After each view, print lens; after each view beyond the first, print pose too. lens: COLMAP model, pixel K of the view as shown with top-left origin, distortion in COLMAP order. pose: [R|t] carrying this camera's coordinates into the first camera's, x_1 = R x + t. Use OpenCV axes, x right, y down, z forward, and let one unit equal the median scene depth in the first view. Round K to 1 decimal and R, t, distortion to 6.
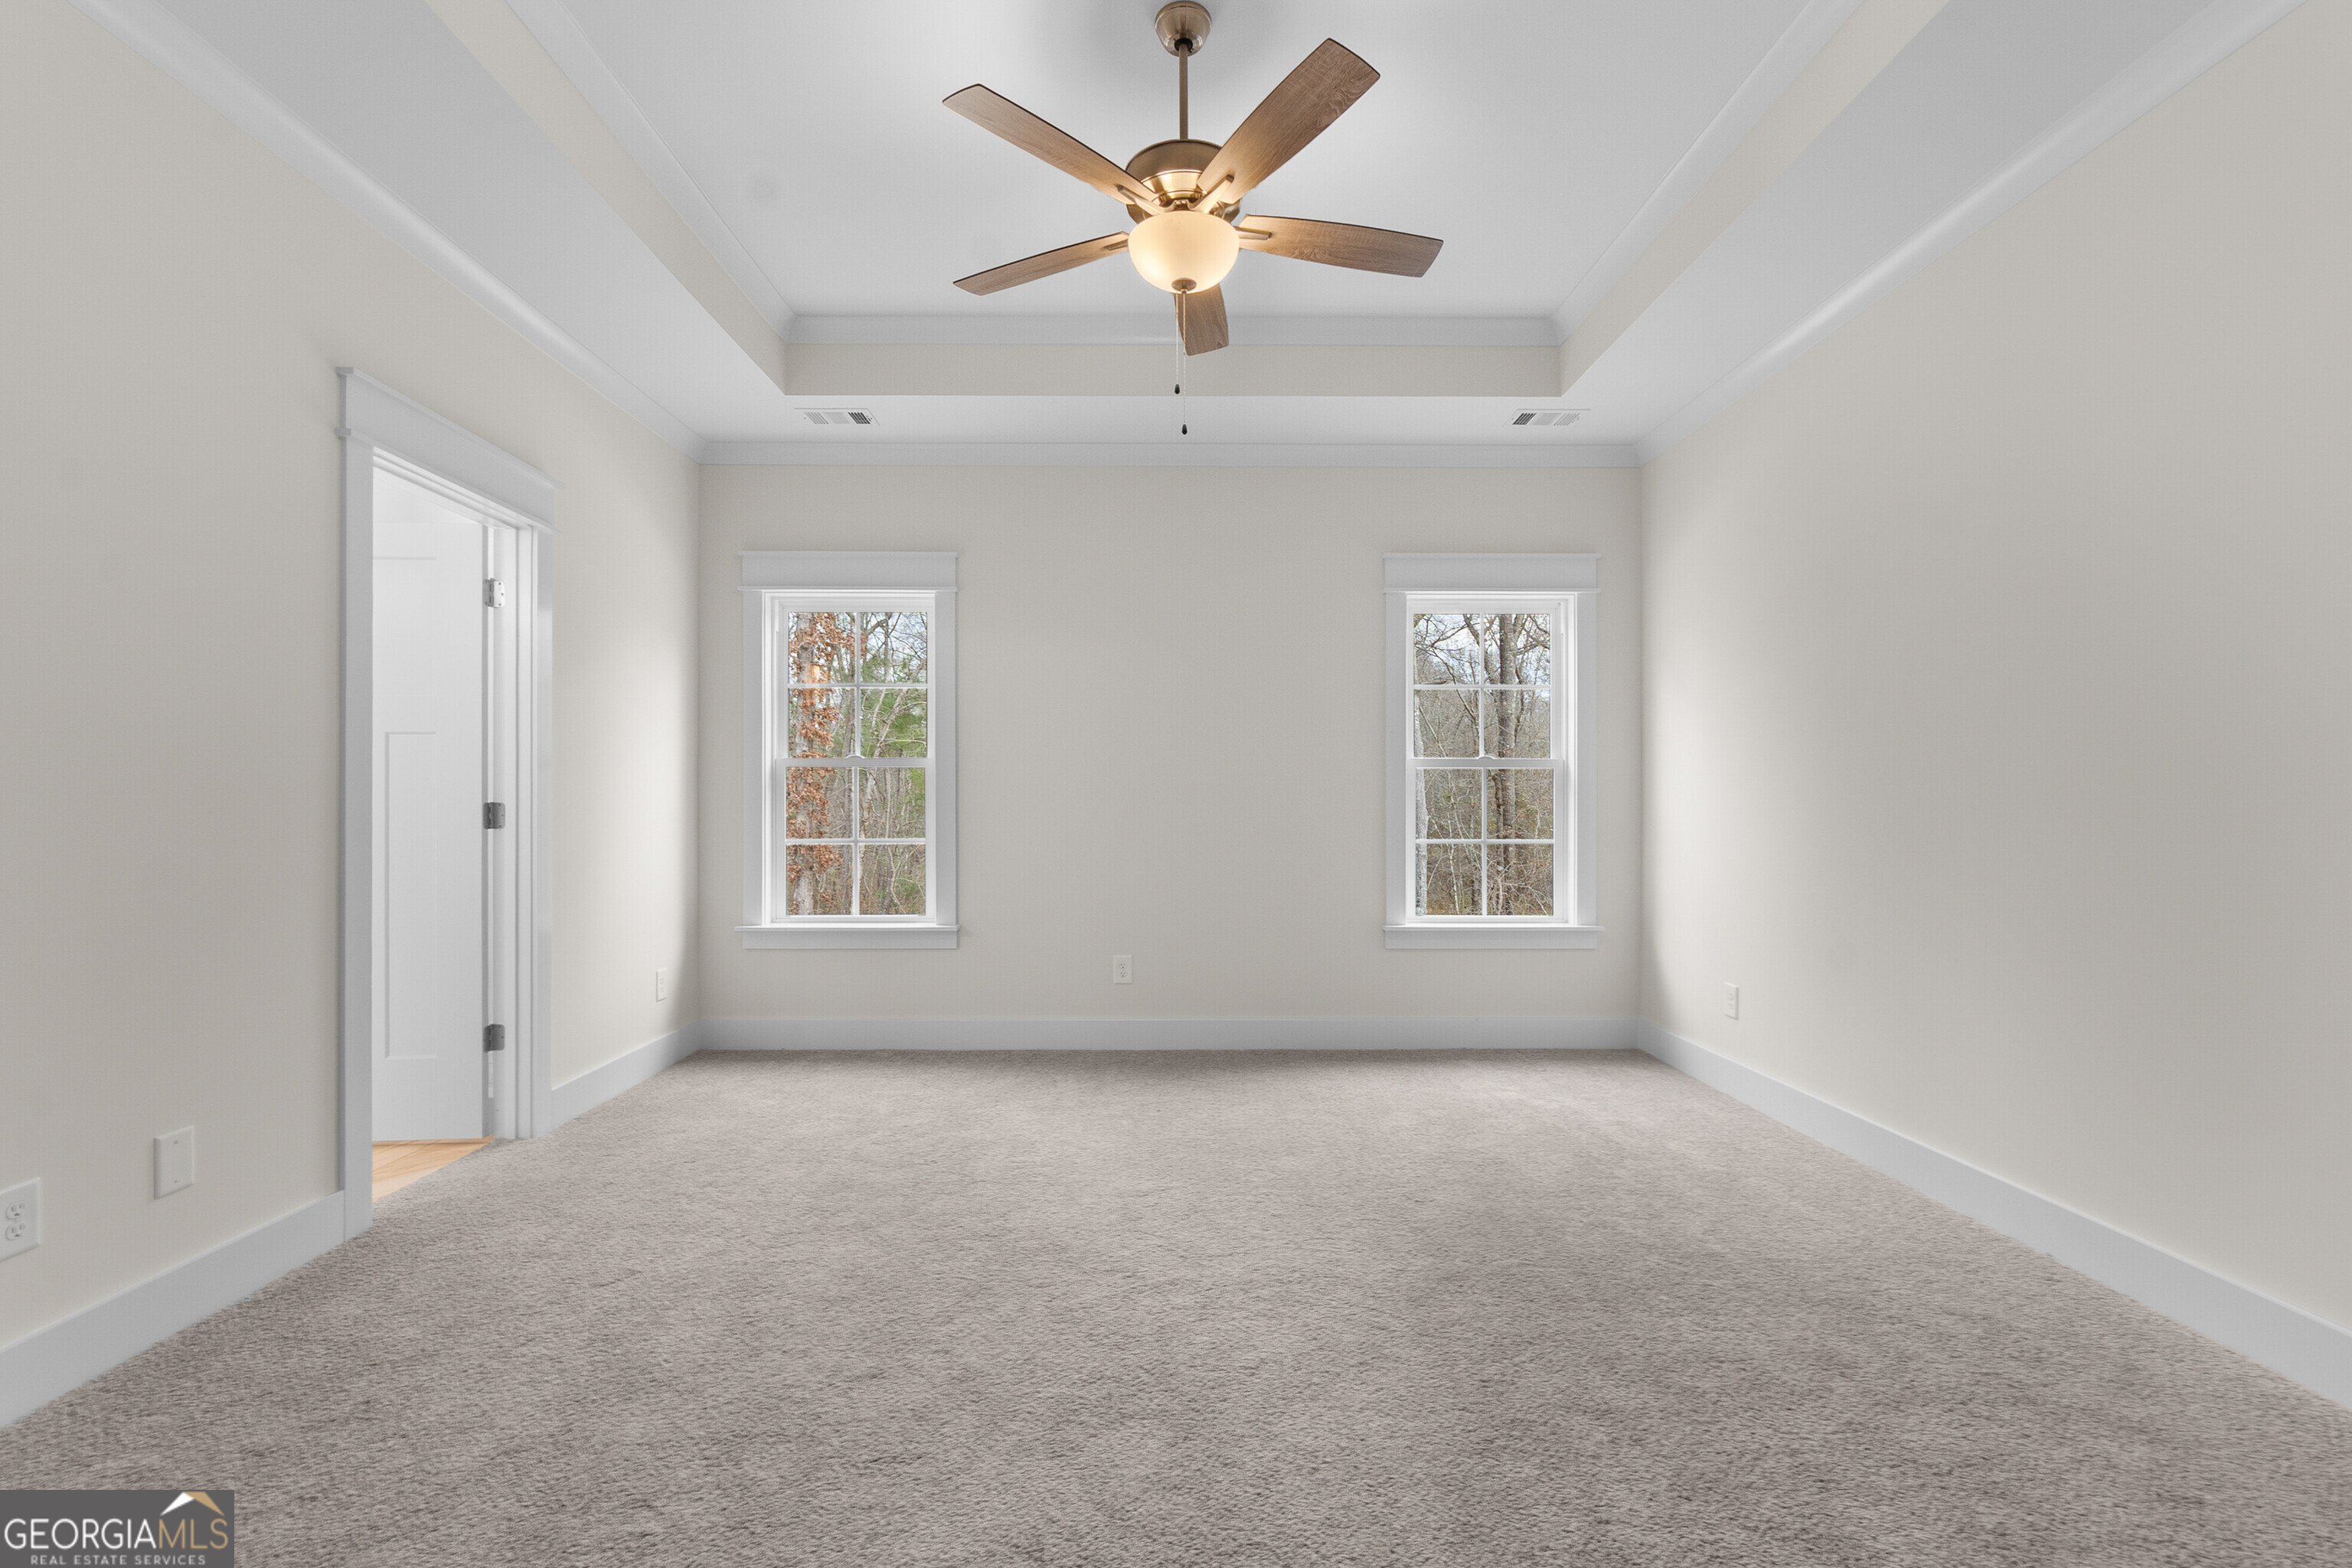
lens RADIAL K [[1030.3, 0, 1165.7], [0, 1030.3, 801.1], [0, 0, 1]] dist [0.002146, 0.004201]
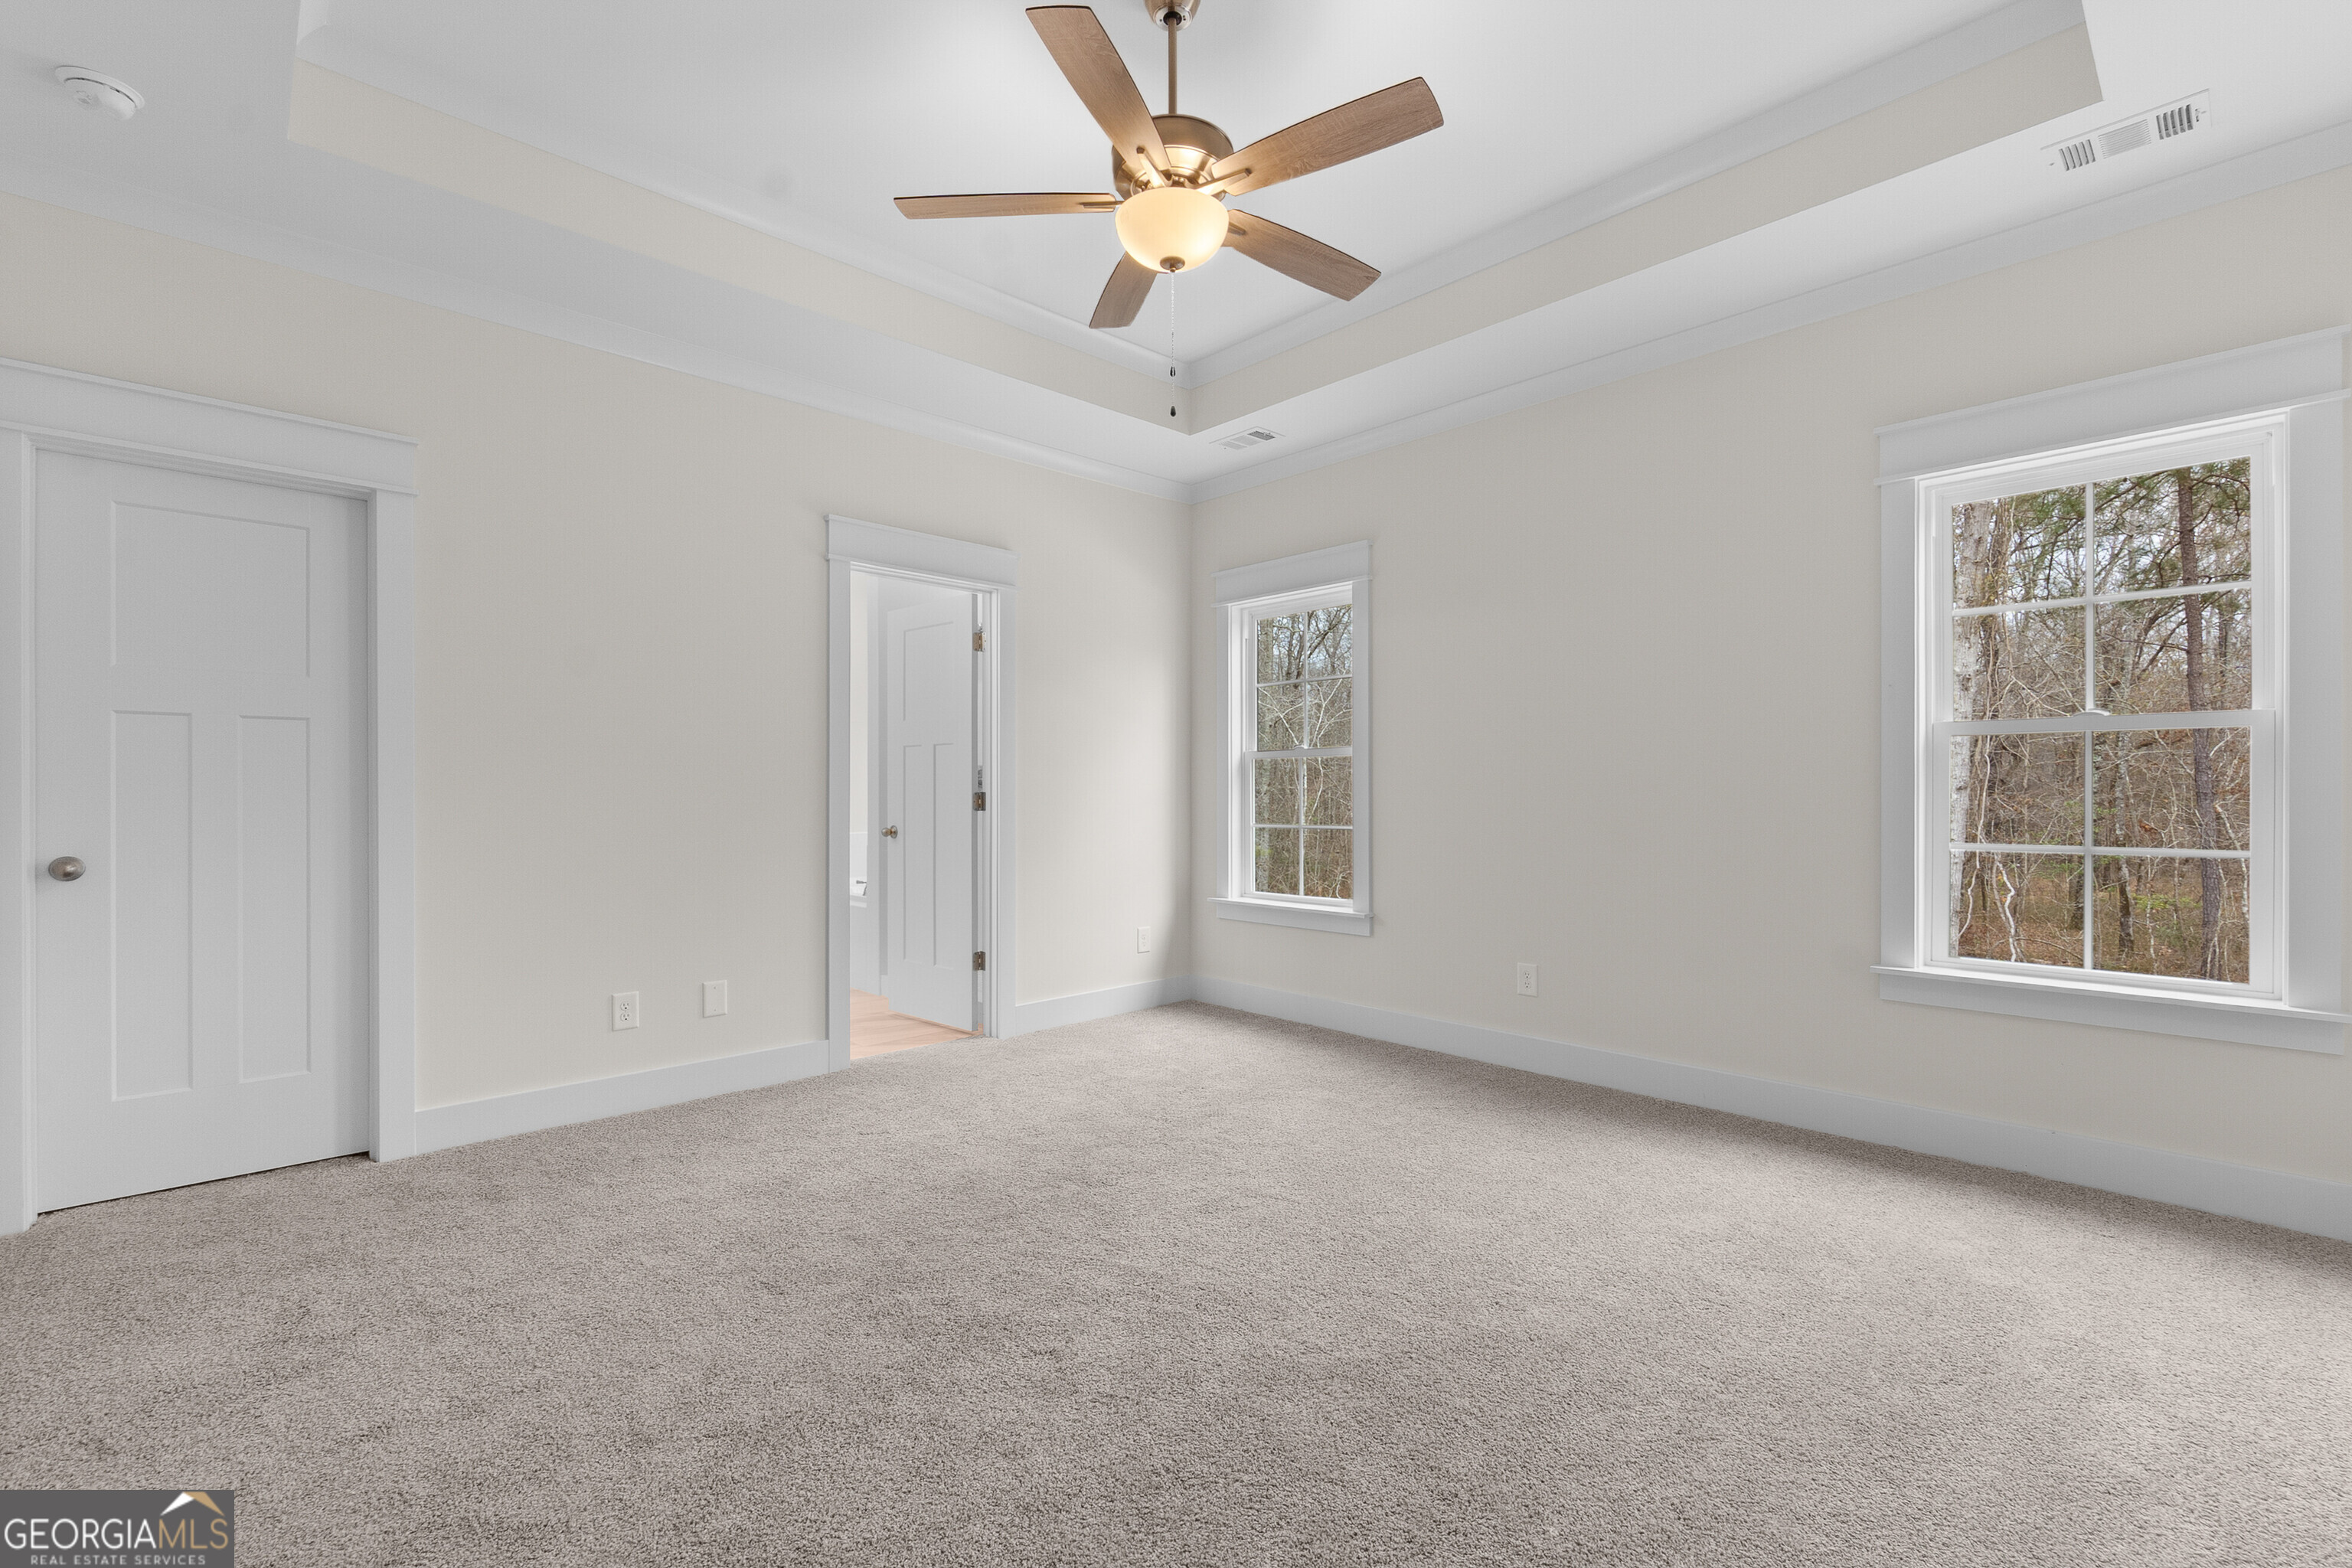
lens RADIAL K [[1030.3, 0, 1164.9], [0, 1030.3, 785.8], [0, 0, 1]] dist [0.002146, 0.004201]
pose [[0.680682, -0.006461, -0.732551, 0.500536], [0.004838, 0.999979, -0.004325, 0.000854], [0.732563, -0.000600, 0.680699, 0.223372]]
